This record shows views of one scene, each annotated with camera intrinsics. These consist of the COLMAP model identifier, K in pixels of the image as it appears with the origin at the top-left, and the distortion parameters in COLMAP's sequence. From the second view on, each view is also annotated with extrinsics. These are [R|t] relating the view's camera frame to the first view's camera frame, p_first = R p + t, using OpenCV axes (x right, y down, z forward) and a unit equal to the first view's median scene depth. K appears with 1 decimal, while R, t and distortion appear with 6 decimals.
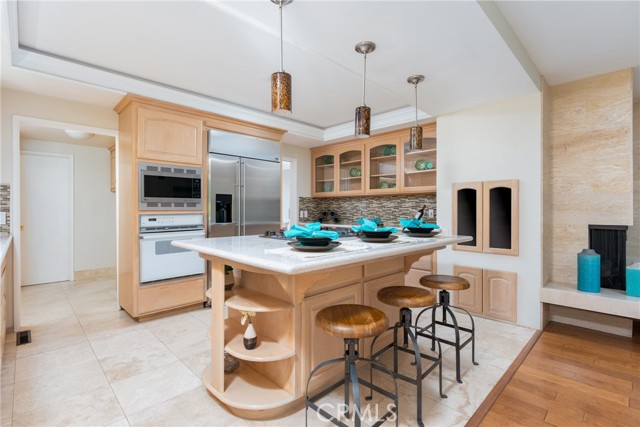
lens RADIAL K [[305.8, 0, 321.1], [0, 305.8, 212.1], [0, 0, 1]] dist [-0.002837, 0.000640]
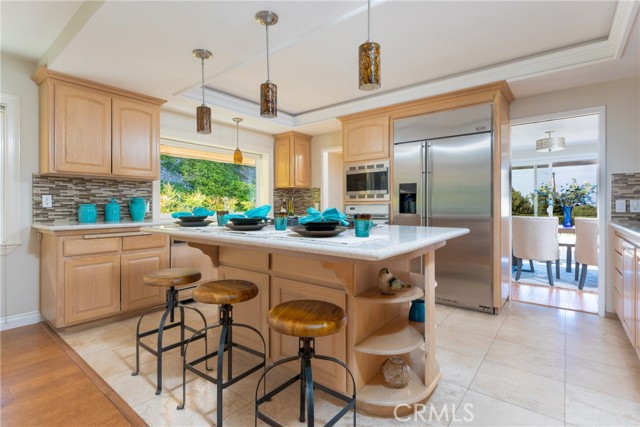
lens RADIAL K [[305.8, 0, 316.0], [0, 305.8, 210.2], [0, 0, 1]] dist [-0.002837, 0.000640]
pose [[0.109482, 0.012912, -0.993905, 0.647225], [-0.002159, 0.999916, 0.012752, 0.013751], [0.993986, 0.000750, 0.109500, 0.649241]]
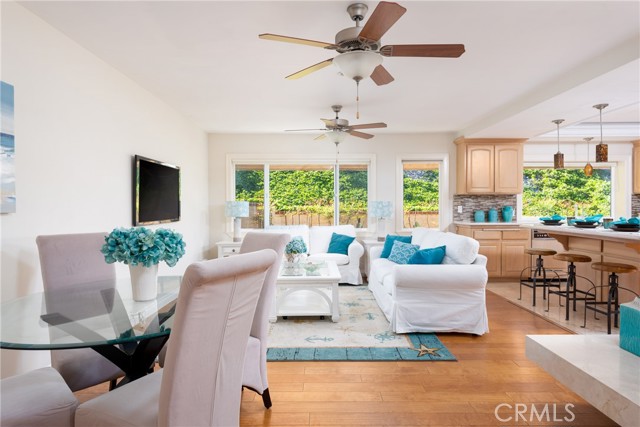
lens RADIAL K [[390.9, 0, 315.0], [0, 390.9, 210.0], [0, 0, 1]] dist [0.006074, -0.002062]
pose [[-0.703301, 0.008420, -0.710842, 1.615641], [0.000742, 0.999938, 0.011111, -0.016625], [0.710892, 0.007287, -0.703264, 0.856439]]
